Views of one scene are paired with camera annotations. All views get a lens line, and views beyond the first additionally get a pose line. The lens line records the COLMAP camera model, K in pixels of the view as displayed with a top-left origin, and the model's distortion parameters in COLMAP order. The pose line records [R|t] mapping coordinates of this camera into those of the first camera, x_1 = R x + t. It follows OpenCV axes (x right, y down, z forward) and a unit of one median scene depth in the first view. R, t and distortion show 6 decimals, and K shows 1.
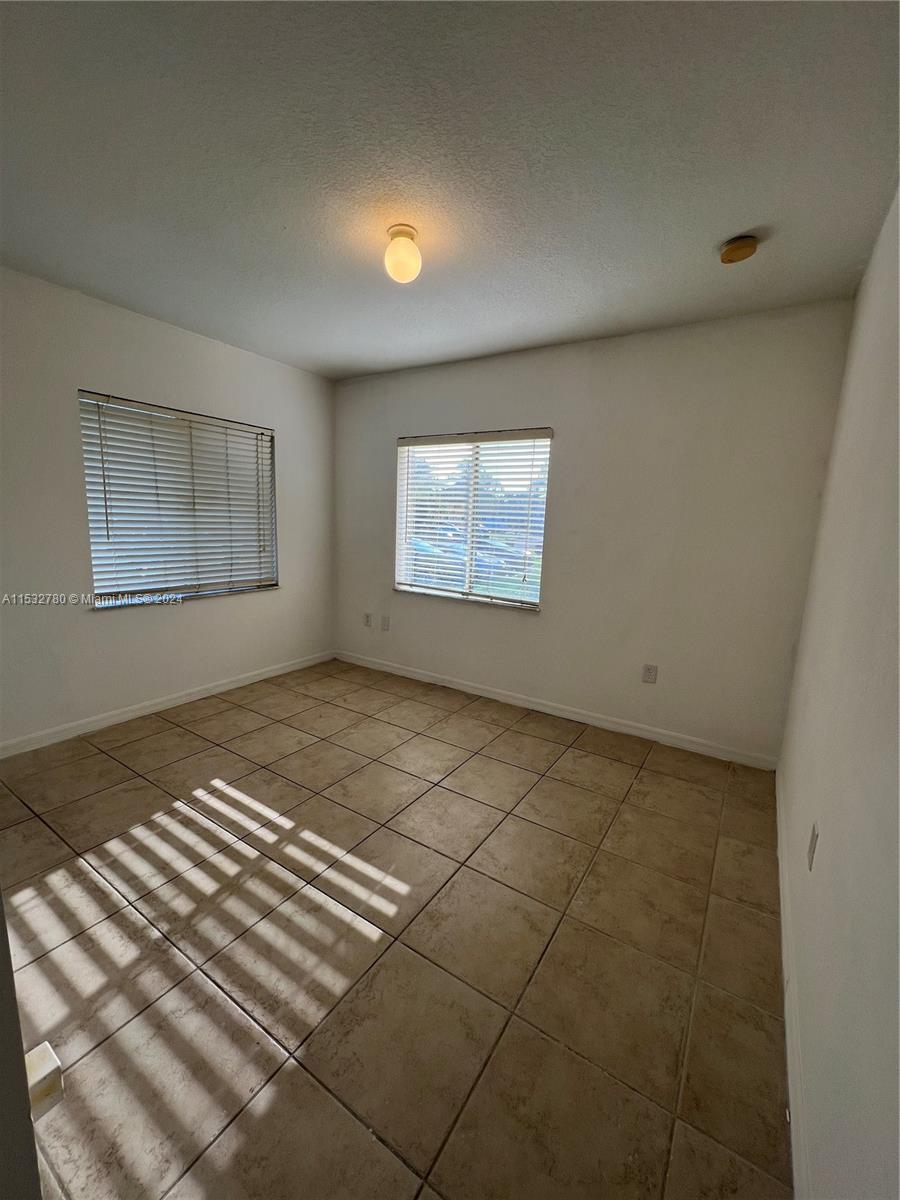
lens RADIAL K [[483.6, 0, 451.0], [0, 483.6, 600.4], [0, 0, 1]] dist [-0.004714, 0.000617]
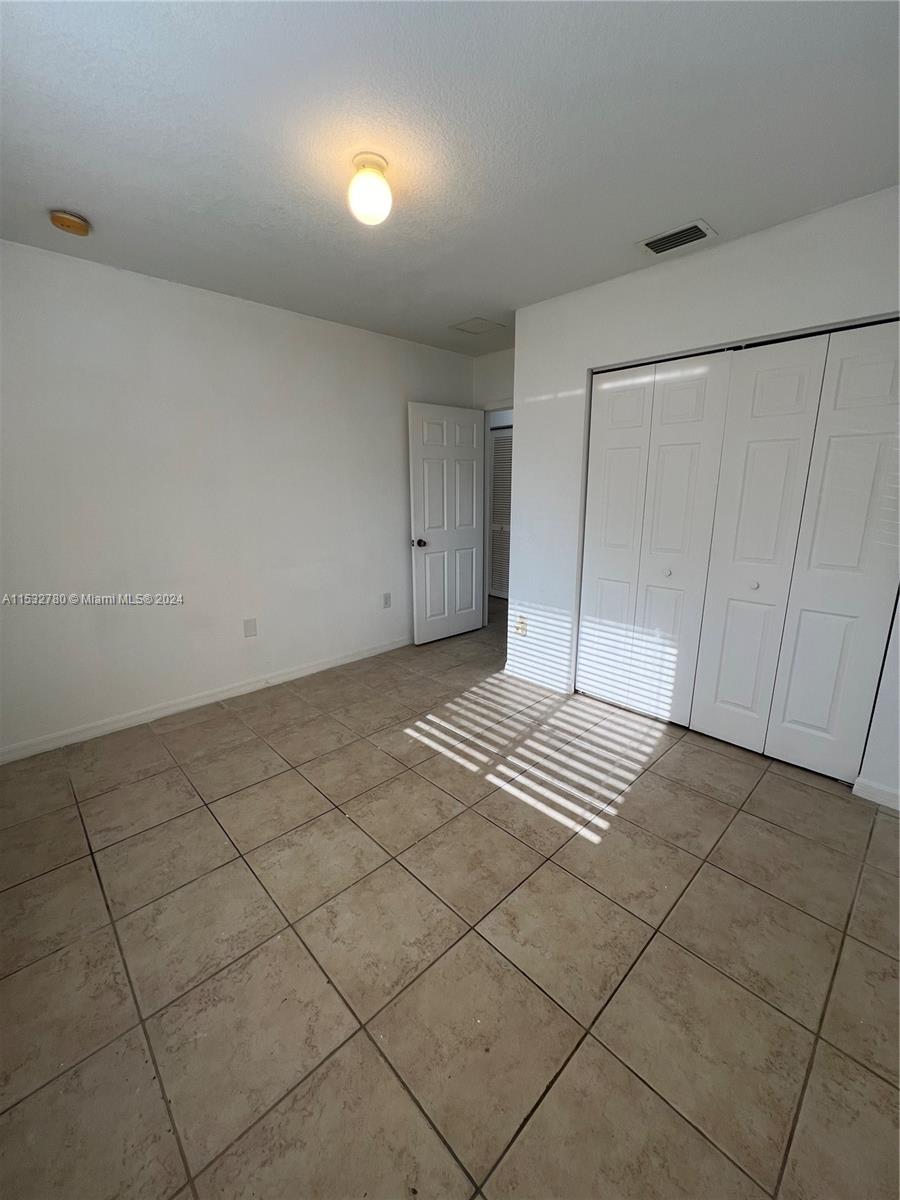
lens RADIAL K [[480.9, 0, 449.5], [0, 480.9, 598.5], [0, 0, 1]] dist [-0.000259, -0.000298]
pose [[-0.971929, -0.086190, 0.218919, -0.484186], [0.008024, 0.917798, 0.396968, -0.380448], [-0.235137, 0.387581, -0.891342, 1.987028]]
